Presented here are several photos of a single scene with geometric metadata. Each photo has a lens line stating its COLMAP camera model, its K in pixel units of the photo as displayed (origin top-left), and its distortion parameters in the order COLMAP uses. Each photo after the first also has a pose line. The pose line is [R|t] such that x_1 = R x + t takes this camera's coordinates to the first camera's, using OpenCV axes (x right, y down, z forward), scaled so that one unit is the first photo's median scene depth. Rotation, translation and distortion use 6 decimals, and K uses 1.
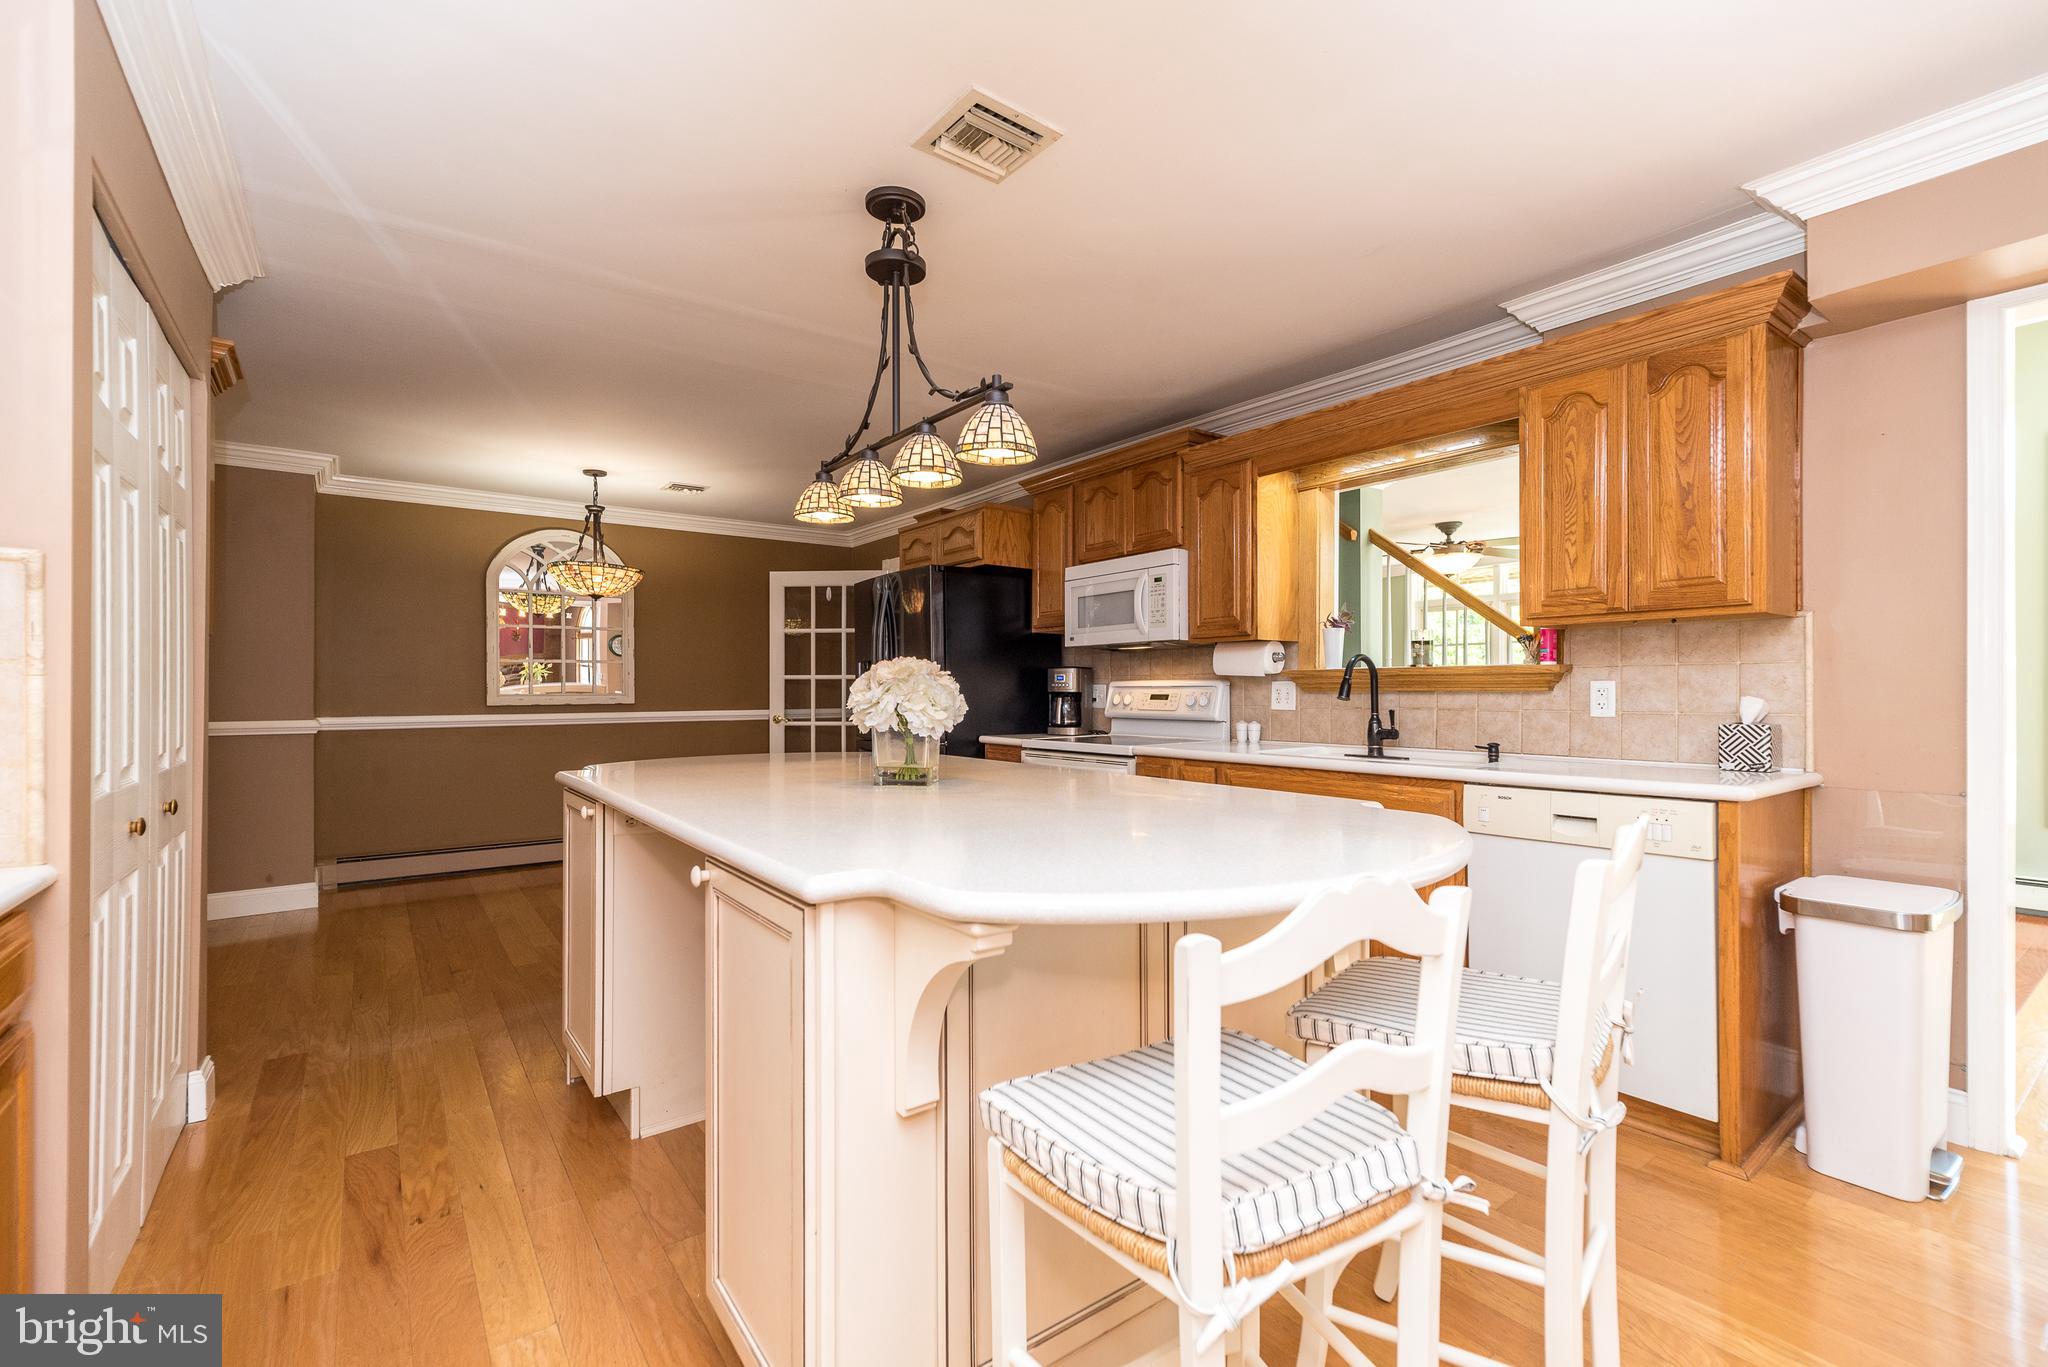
lens RADIAL K [[892.6, 0, 1032.5], [0, 892.6, 689.2], [0, 0, 1]] dist [0.008558, -0.000347]
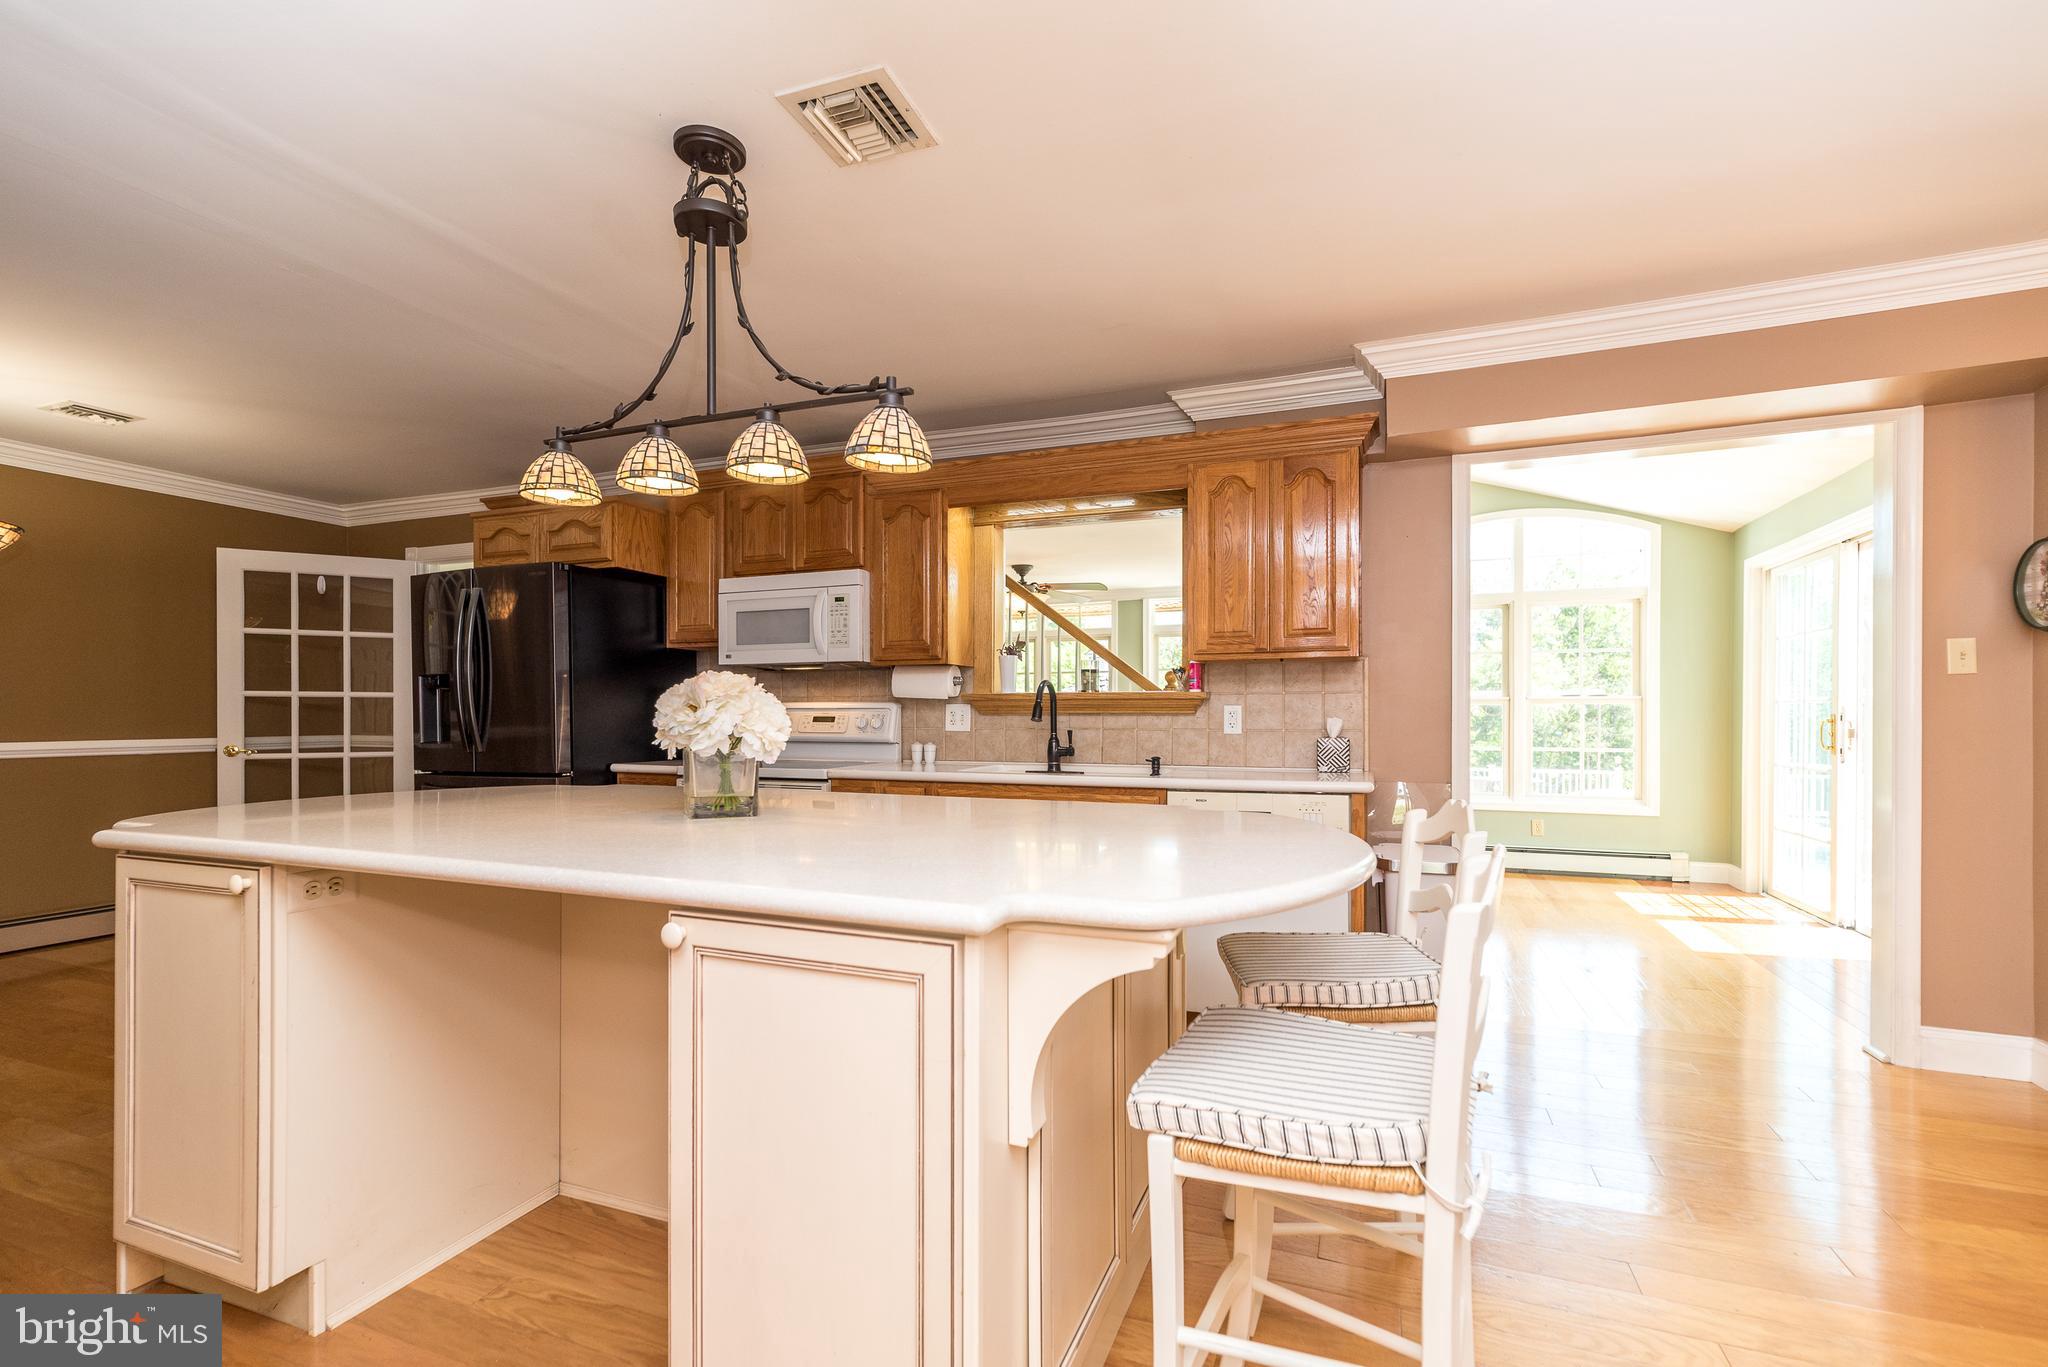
lens RADIAL K [[892.6, 0, 1029.2], [0, 892.6, 718.4], [0, 0, 1]] dist [0.008558, -0.000347]
pose [[0.851787, 0.000407, 0.523889, -0.234767], [-0.003143, 0.999986, 0.004334, 0.003948], [-0.523879, -0.005339, 0.851776, 0.064087]]
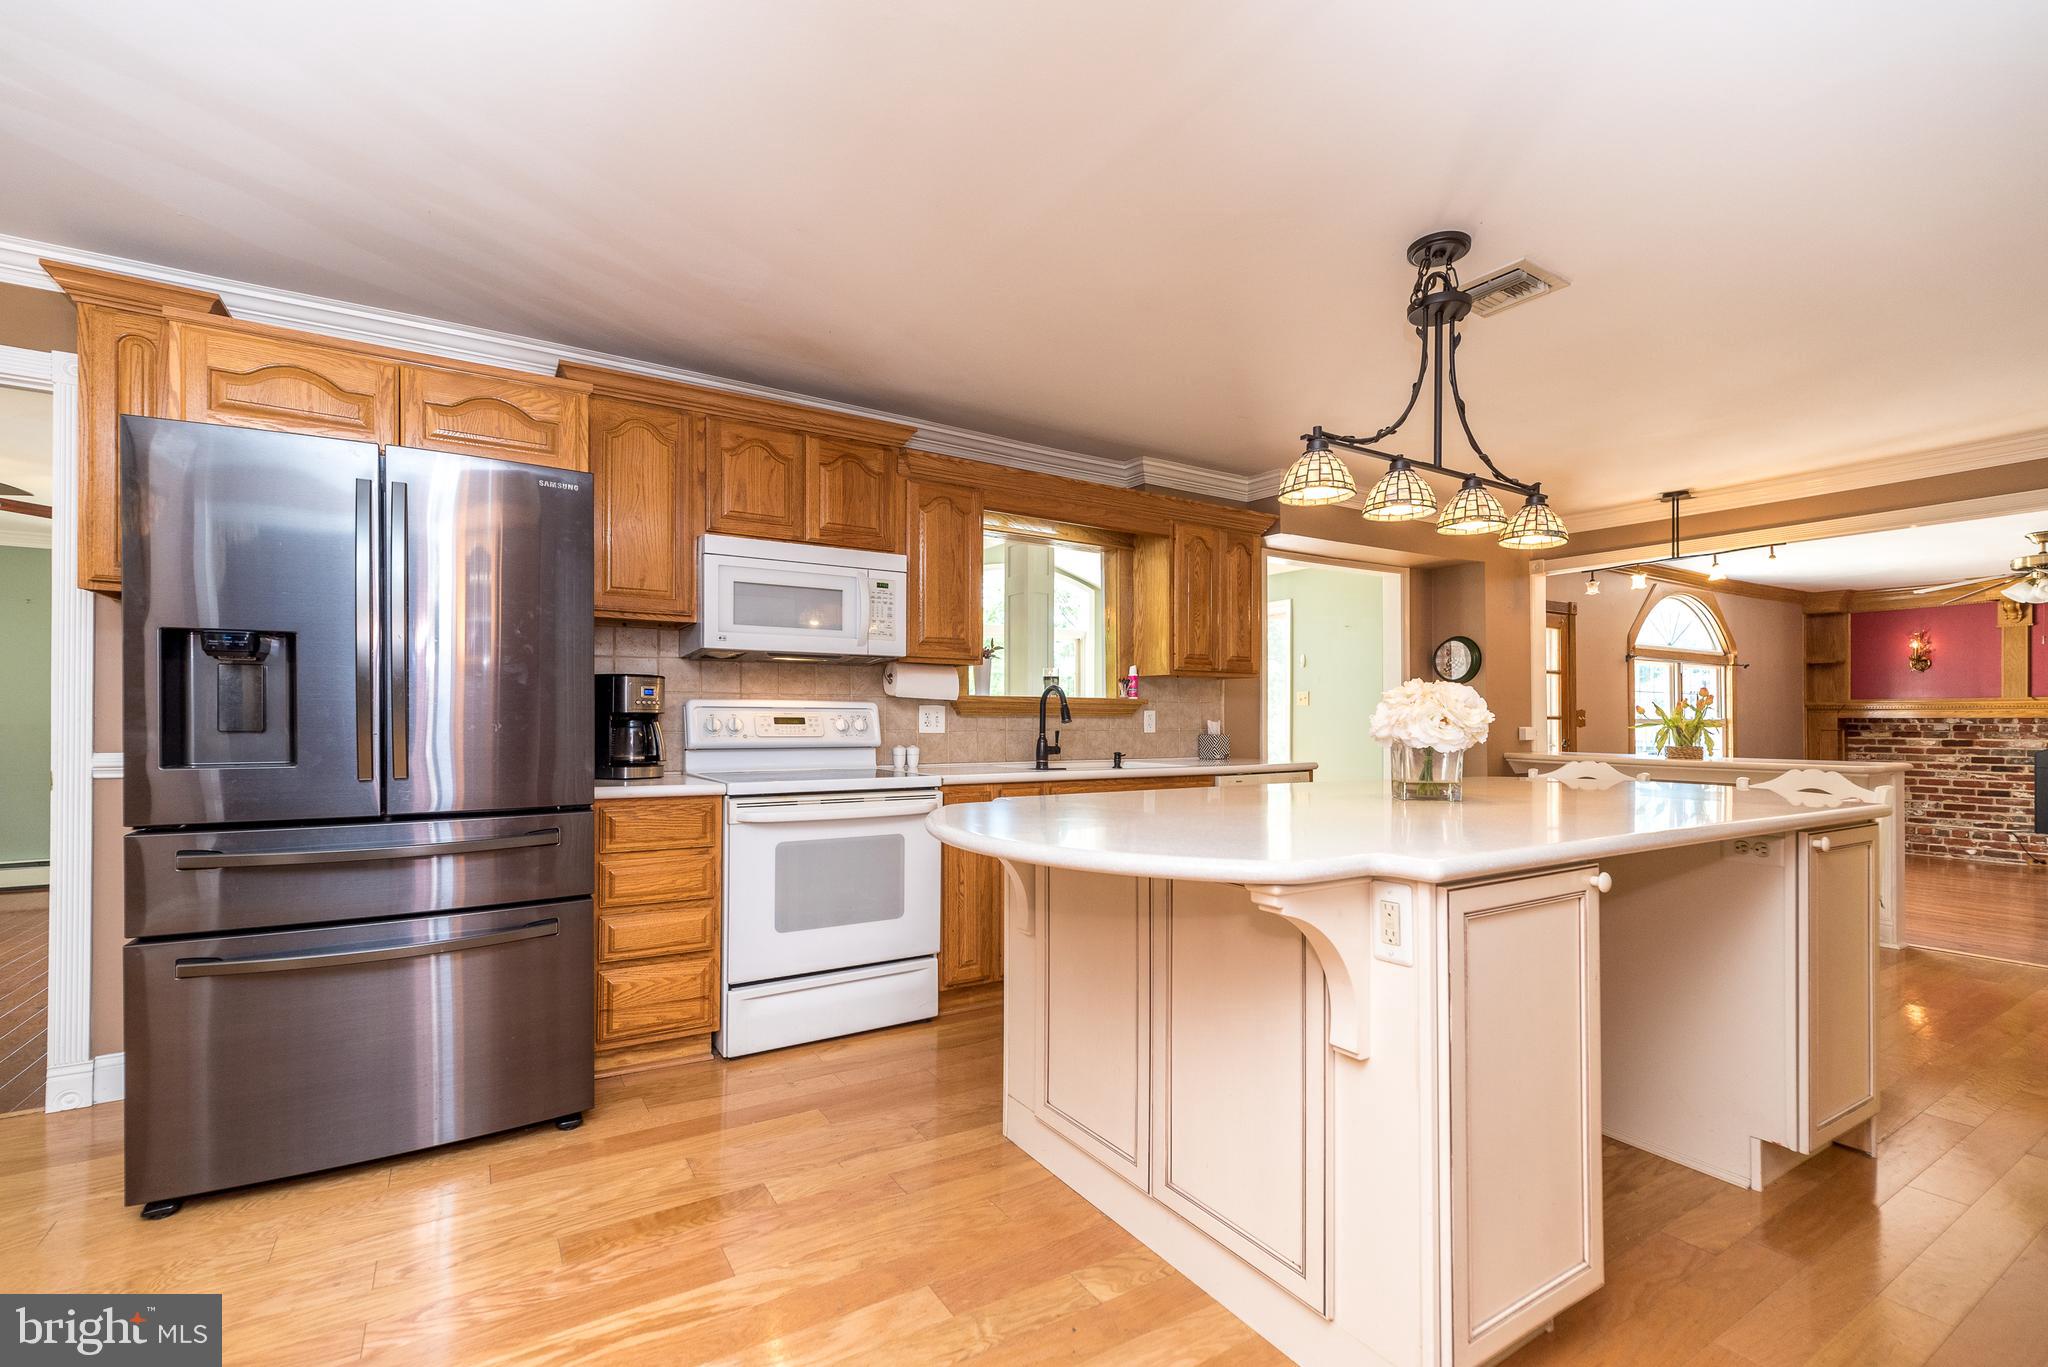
lens RADIAL K [[892.6, 0, 1004.1], [0, 892.6, 710.9], [0, 0, 1]] dist [0.008558, -0.000347]
pose [[0.099391, 0.015063, 0.994934, -0.850659], [-0.004491, 0.999882, -0.014690, 0.014446], [-0.995038, -0.003008, 0.099447, 0.952943]]
